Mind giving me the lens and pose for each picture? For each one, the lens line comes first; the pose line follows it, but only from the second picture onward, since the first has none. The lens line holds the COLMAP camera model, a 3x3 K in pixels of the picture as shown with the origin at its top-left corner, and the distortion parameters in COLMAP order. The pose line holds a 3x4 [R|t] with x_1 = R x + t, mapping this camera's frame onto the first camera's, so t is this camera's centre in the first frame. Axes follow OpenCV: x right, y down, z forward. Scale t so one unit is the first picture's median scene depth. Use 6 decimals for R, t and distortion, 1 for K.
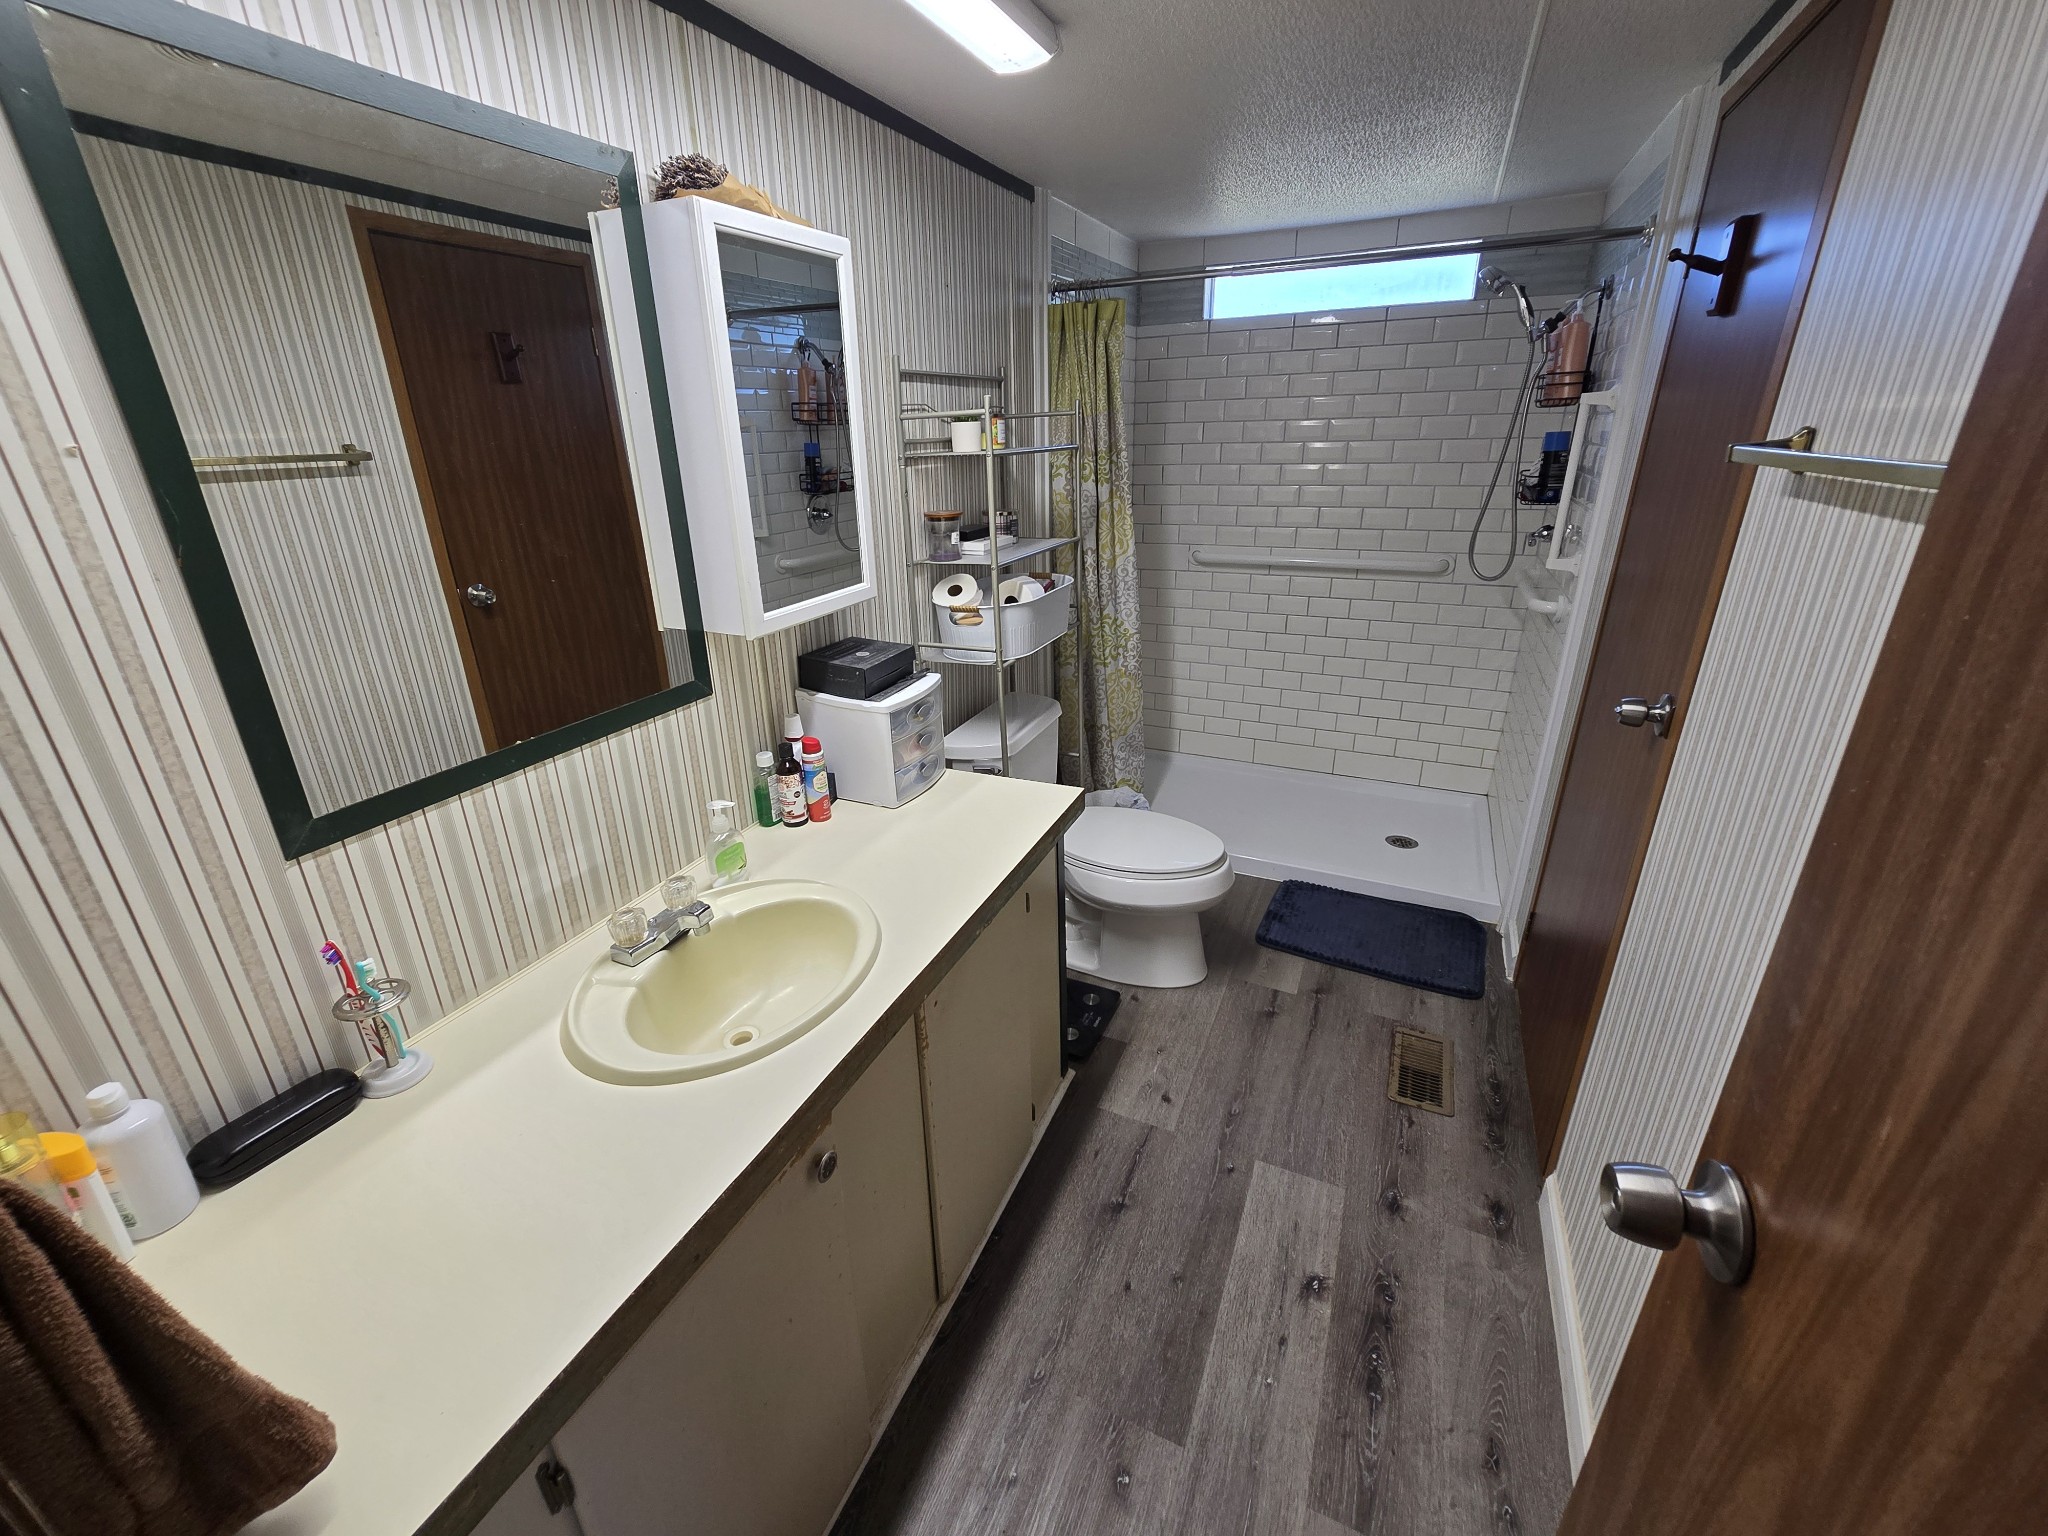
lens RADIAL K [[846.0, 0, 997.4], [0, 846.0, 760.5], [0, 0, 1]] dist [0.000363, -0.000126]
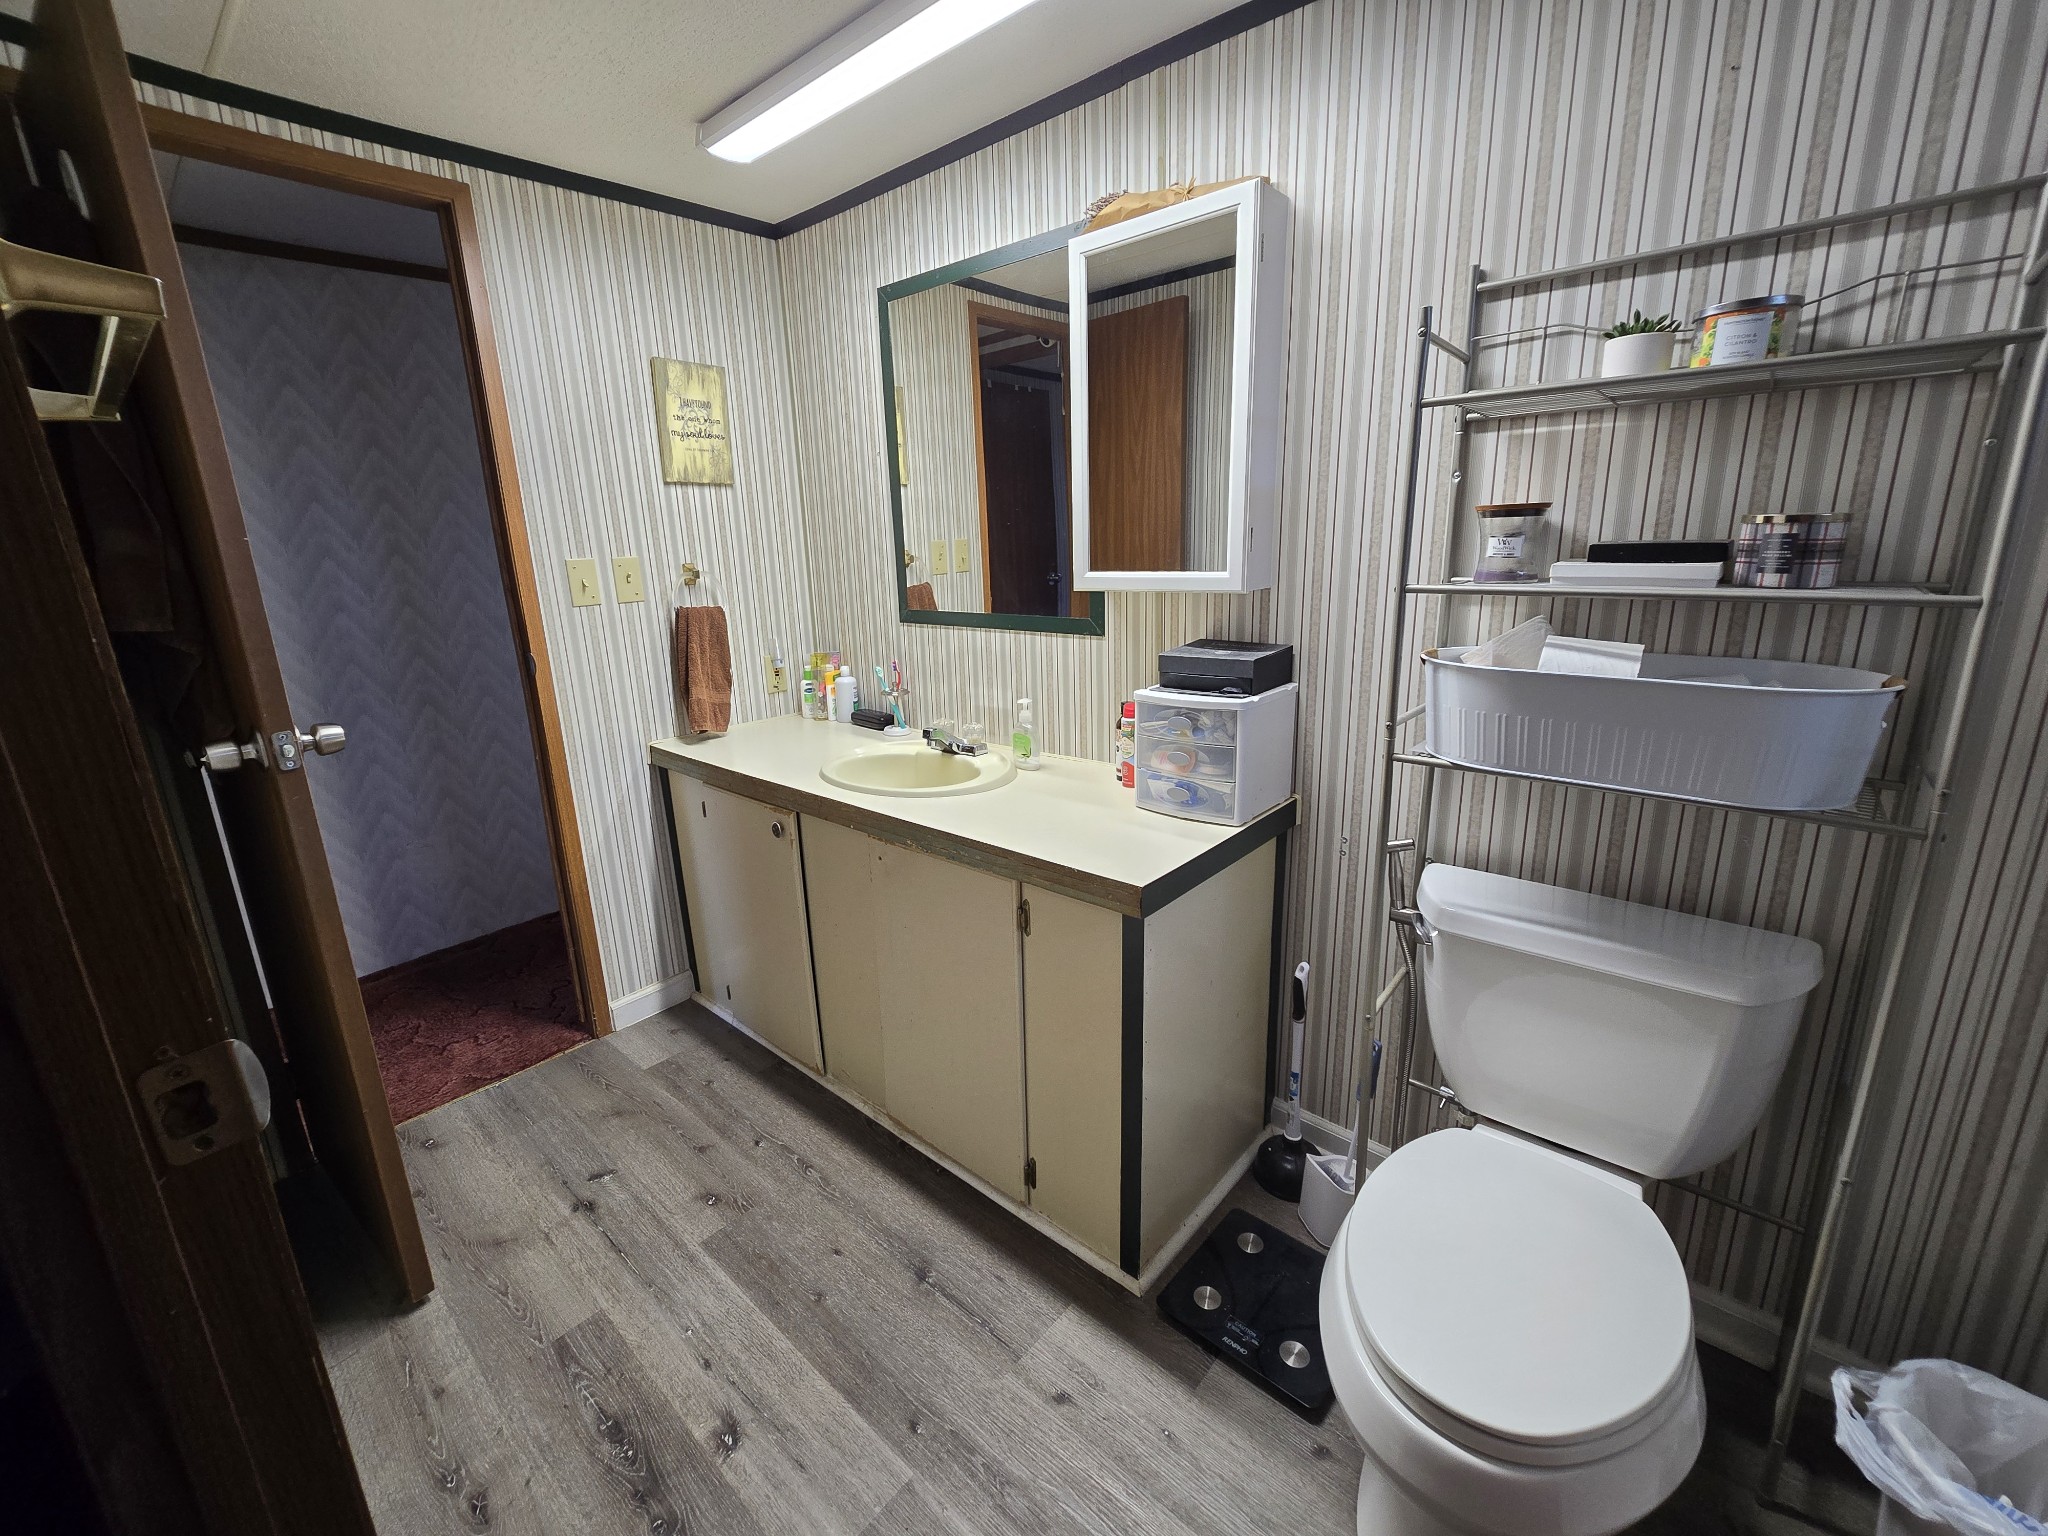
lens RADIAL K [[846.0, 0, 997.4], [0, 846.0, 760.5], [0, 0, 1]] dist [0.000363, -0.000126]
pose [[-0.287314, 0.288612, -0.913320, 0.887335], [-0.317196, 0.871052, 0.375040, -0.337659], [0.903791, 0.397456, -0.158719, 1.150897]]
